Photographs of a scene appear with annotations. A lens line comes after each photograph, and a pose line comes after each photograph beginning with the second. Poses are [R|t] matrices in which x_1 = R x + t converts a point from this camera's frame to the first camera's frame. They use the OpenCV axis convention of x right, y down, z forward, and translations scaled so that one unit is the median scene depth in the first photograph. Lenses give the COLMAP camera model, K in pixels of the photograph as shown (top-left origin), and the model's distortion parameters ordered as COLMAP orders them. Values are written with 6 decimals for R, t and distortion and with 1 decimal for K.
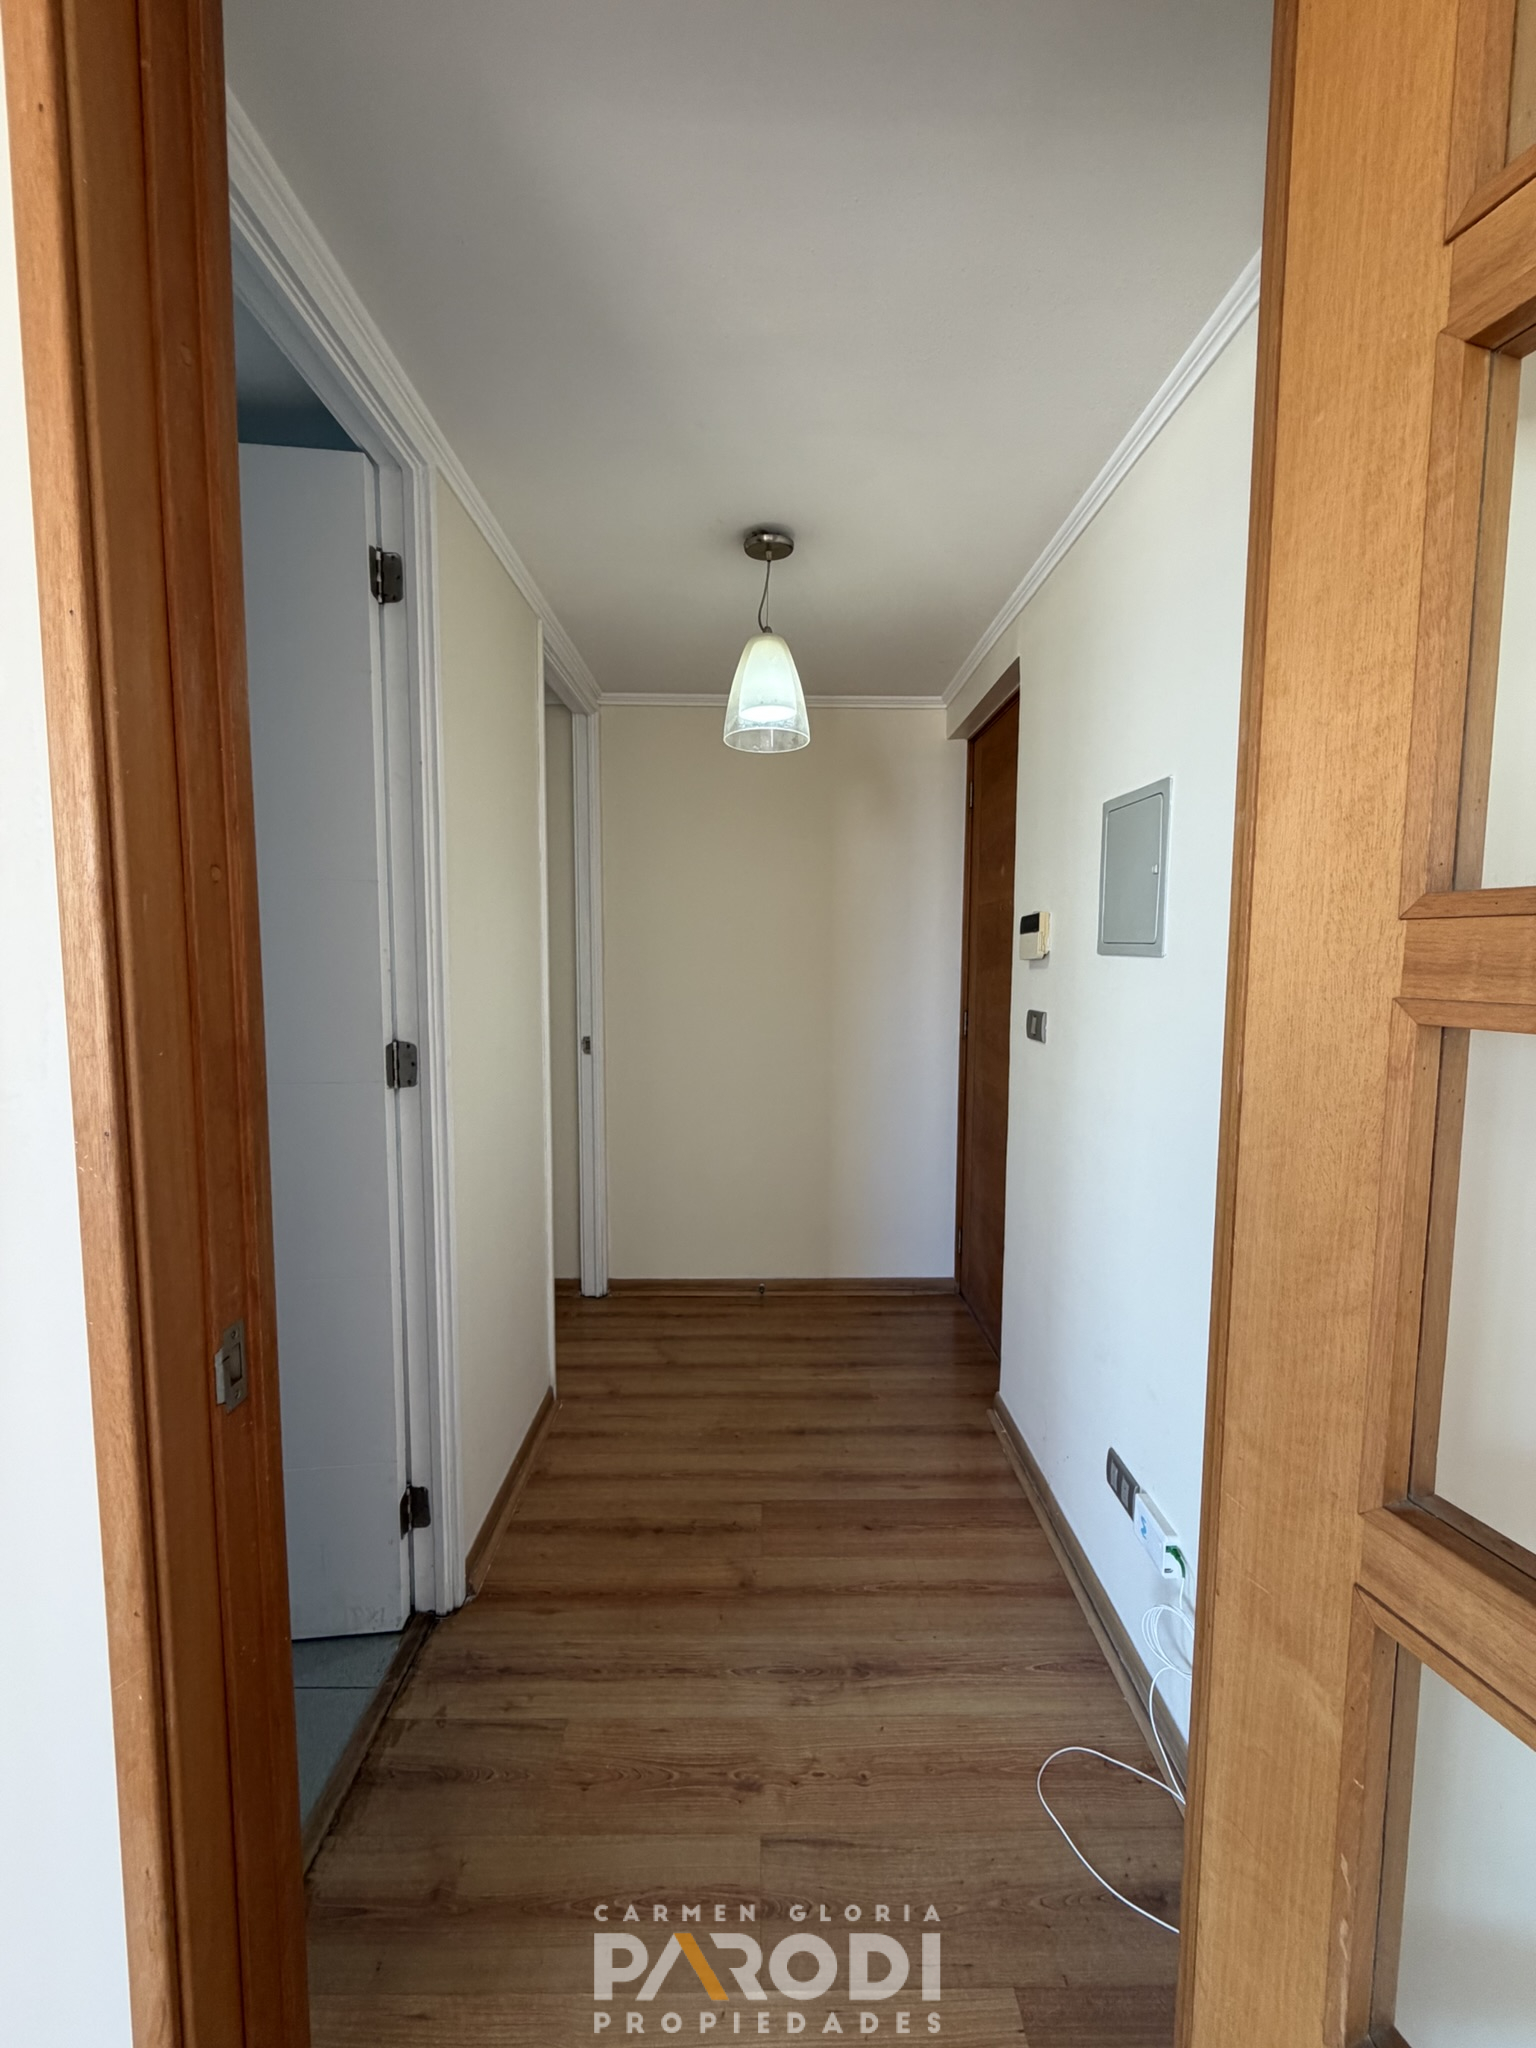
lens RADIAL K [[816.9, 0, 768.0], [0, 816.9, 1024.0], [0, 0, 1]] dist [-0.001068, -0.000082]
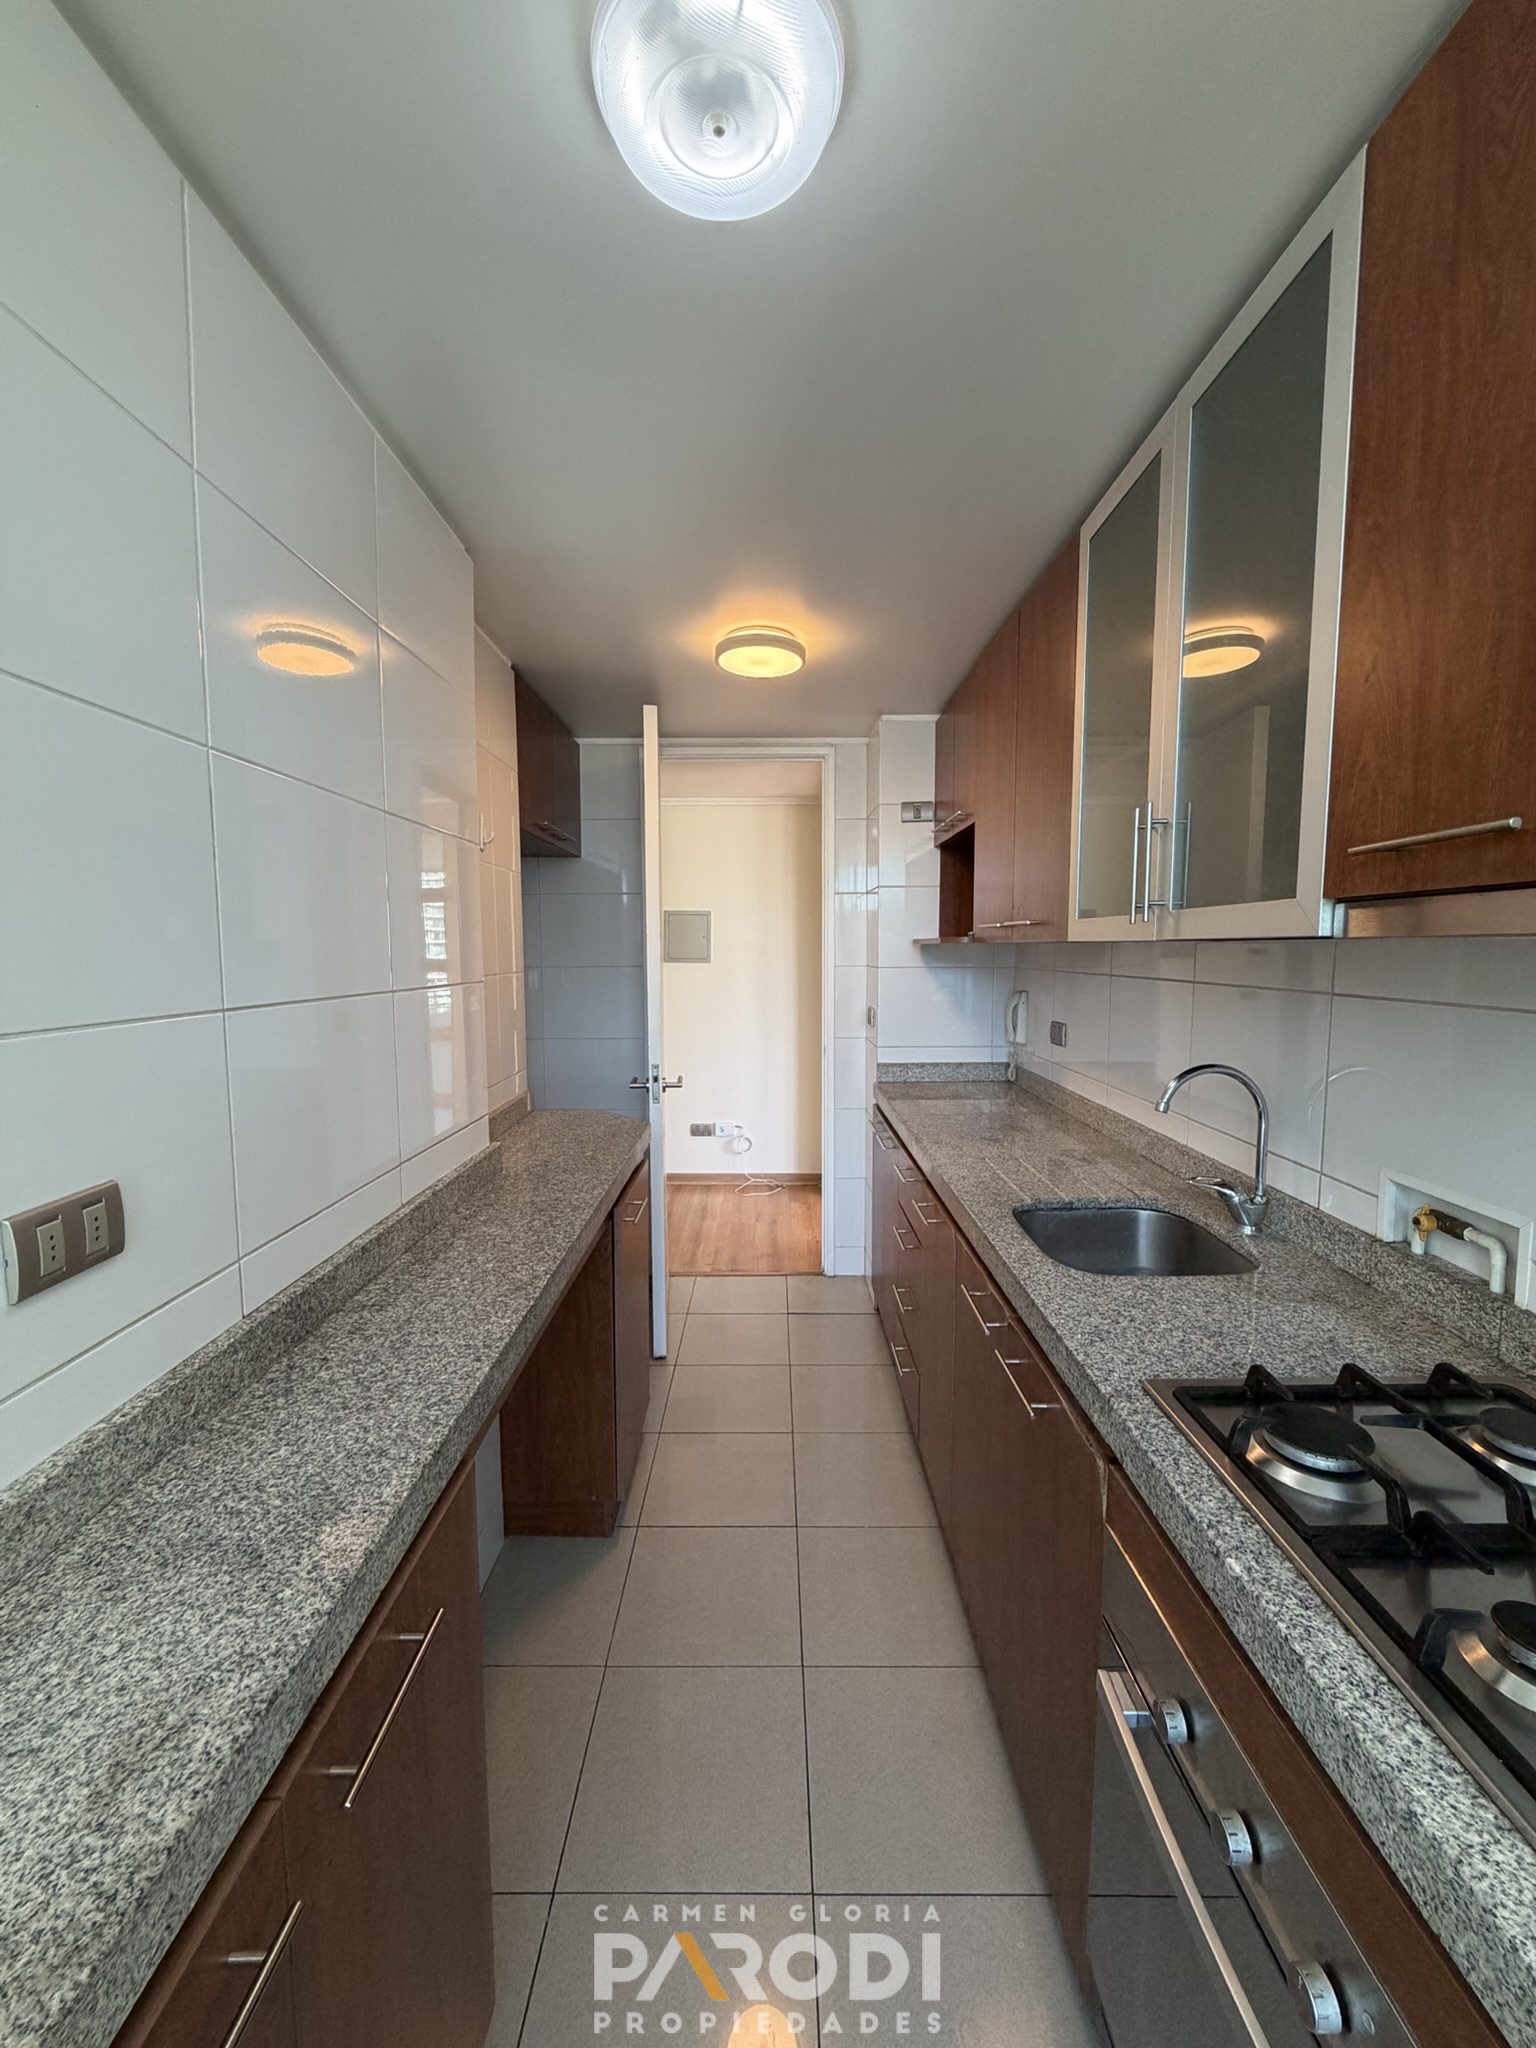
lens RADIAL K [[816.9, 0, 768.0], [0, 816.9, 1024.0], [0, 0, 1]] dist [-0.001068, -0.000082]
pose [[0.019233, -0.099015, 0.994900, -2.816029], [0.091785, 0.991057, 0.096858, -0.123892], [-0.995593, 0.089454, 0.028149, 0.667119]]
